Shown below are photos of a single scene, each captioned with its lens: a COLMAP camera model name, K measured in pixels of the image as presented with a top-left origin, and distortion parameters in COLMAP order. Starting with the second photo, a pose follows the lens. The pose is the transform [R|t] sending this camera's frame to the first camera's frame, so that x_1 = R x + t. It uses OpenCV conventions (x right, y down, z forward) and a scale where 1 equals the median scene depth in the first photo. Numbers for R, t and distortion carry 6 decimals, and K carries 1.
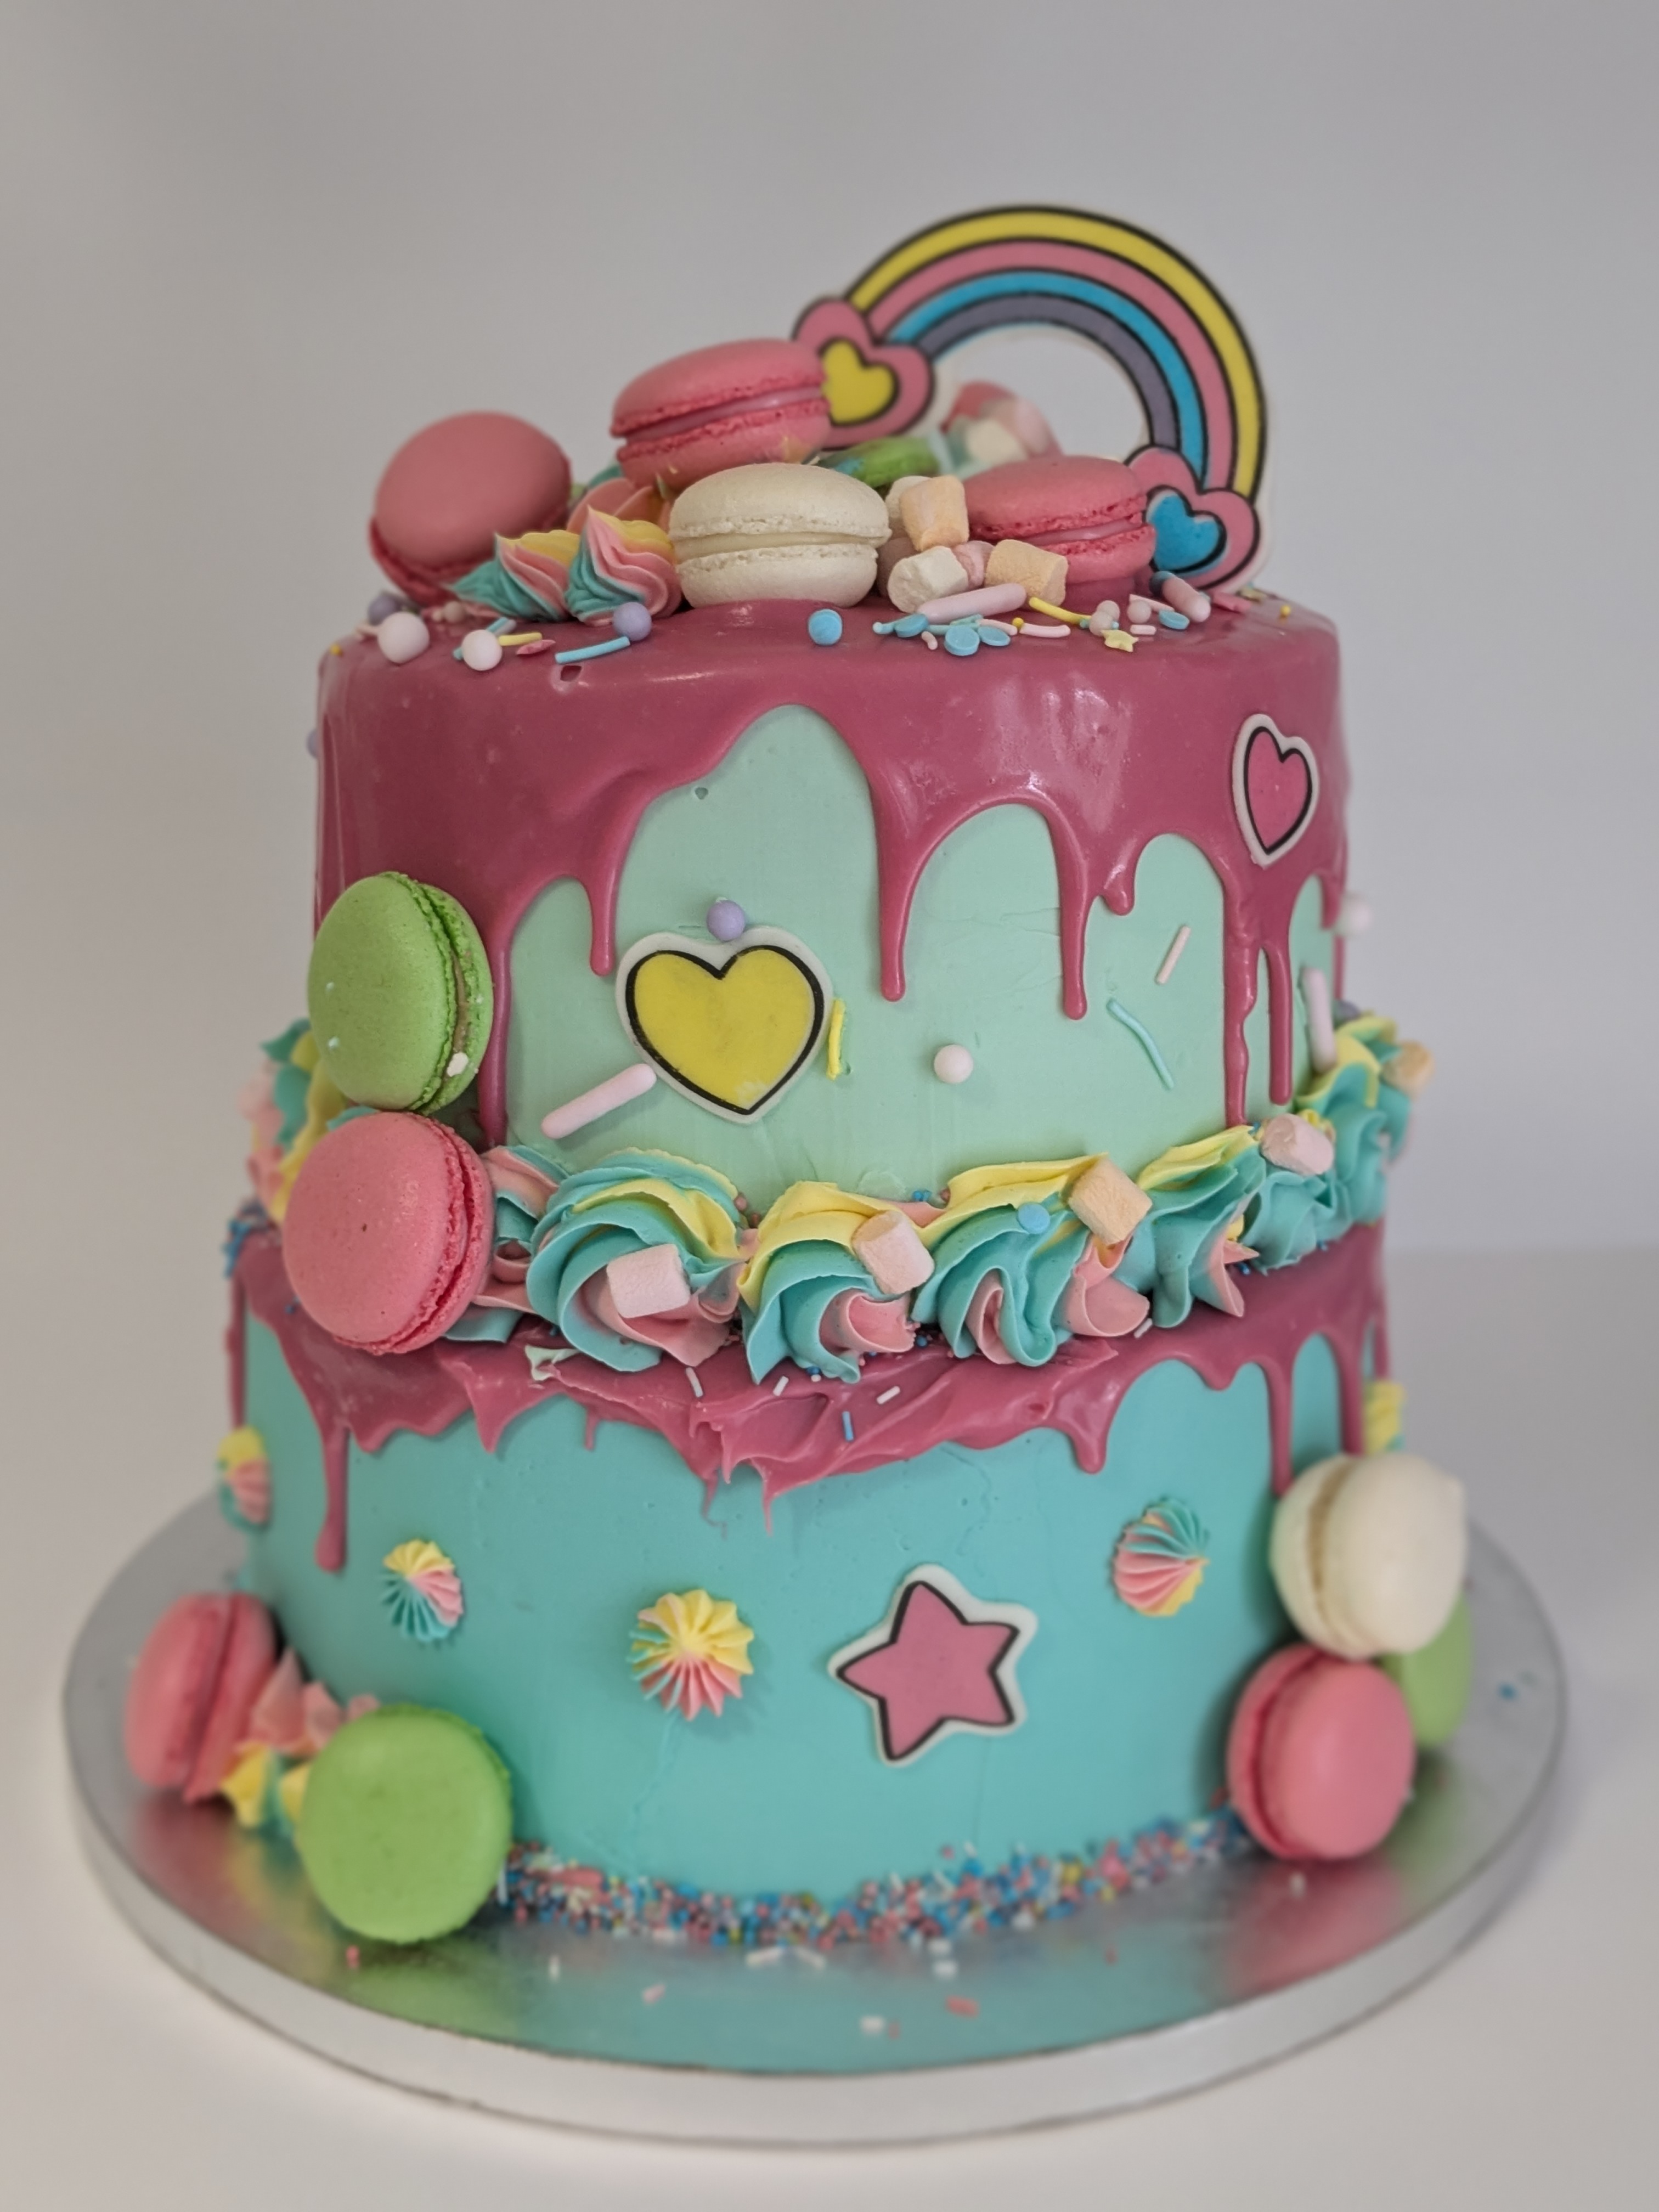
lens RADIAL K [[2605.3, 0, 848.7], [0, 2605.3, 1169.3], [0, 0, 1]] dist [0.064493, 0.000000]
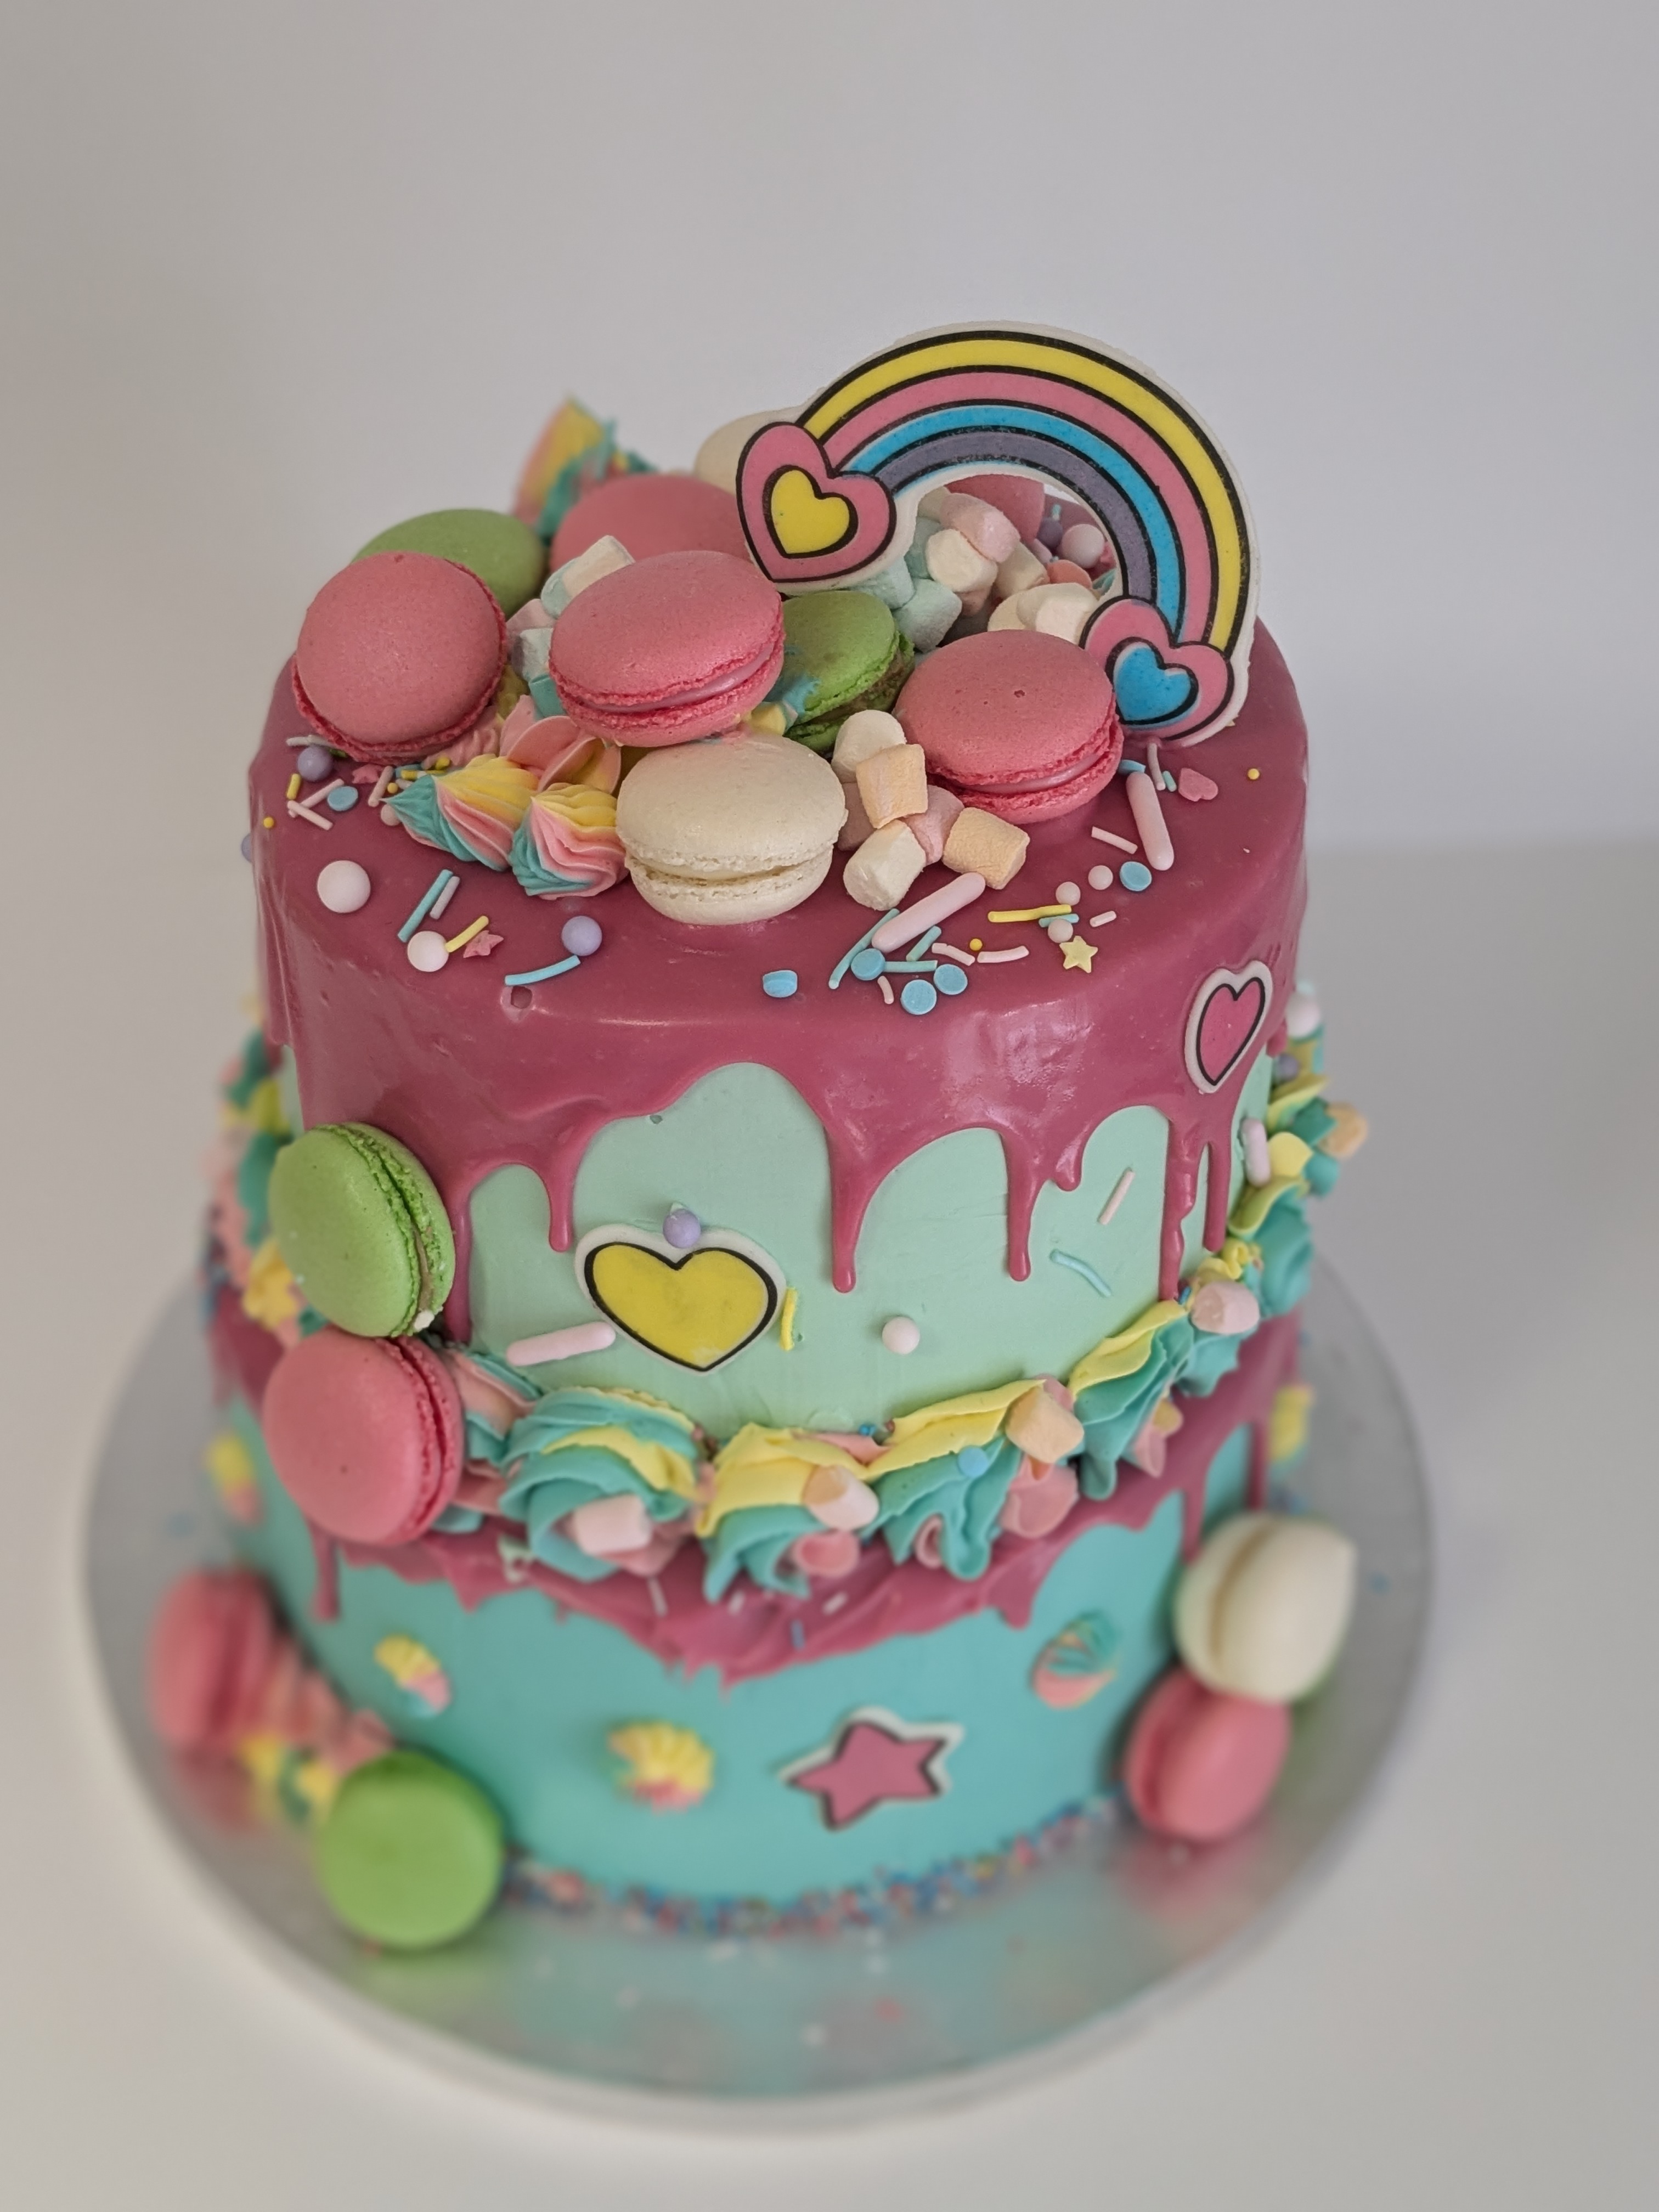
lens RADIAL K [[2605.3, 0, 832.2], [0, 2605.3, 1092.1], [0, 0, 1]] dist [0.064493, 0.000000]
pose [[0.999723, 0.002449, 0.023419, -0.011378], [-0.011876, 0.911251, 0.411680, -0.535959], [-0.020332, -0.411844, 0.911027, 0.083874]]
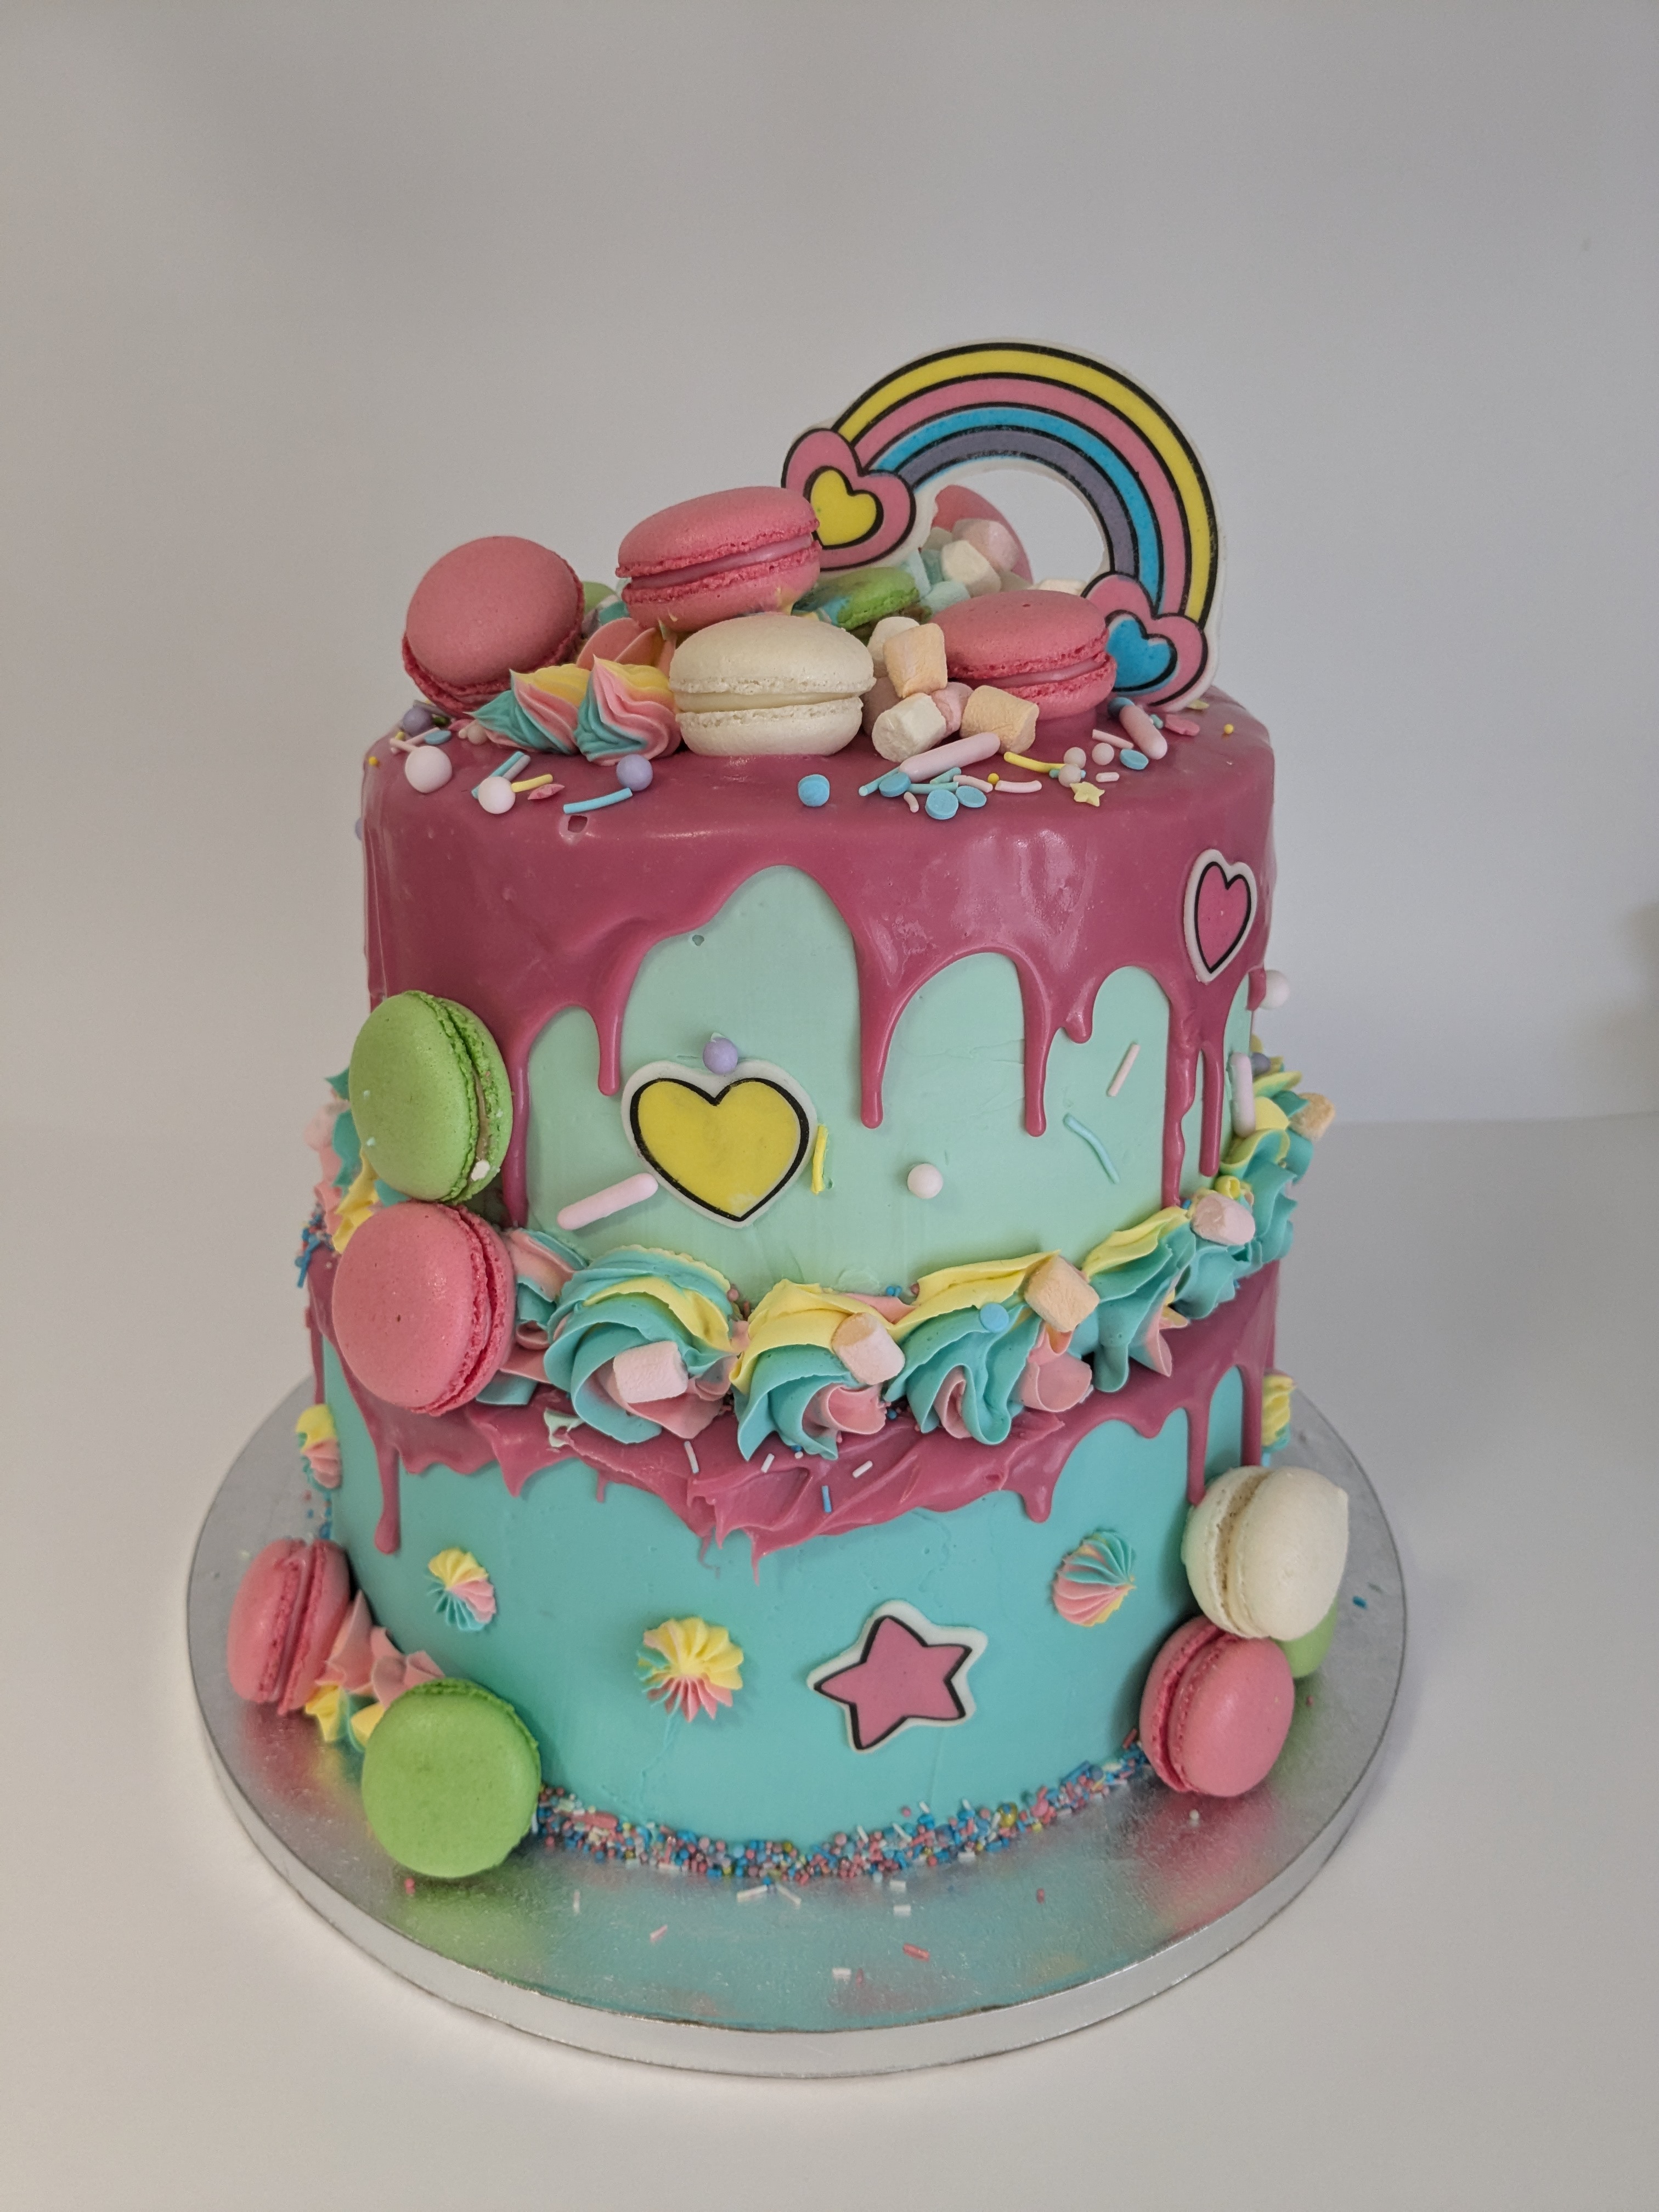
lens RADIAL K [[1773.3, 0, 800.2], [0, 1773.3, 1131.7], [0, 0, 1]] dist [0.029420, -0.053422]
pose [[0.999898, 0.010768, -0.009423, -0.005877], [-0.009285, 0.989346, 0.145288, -0.163105], [0.010887, -0.145186, 0.989344, 0.244936]]
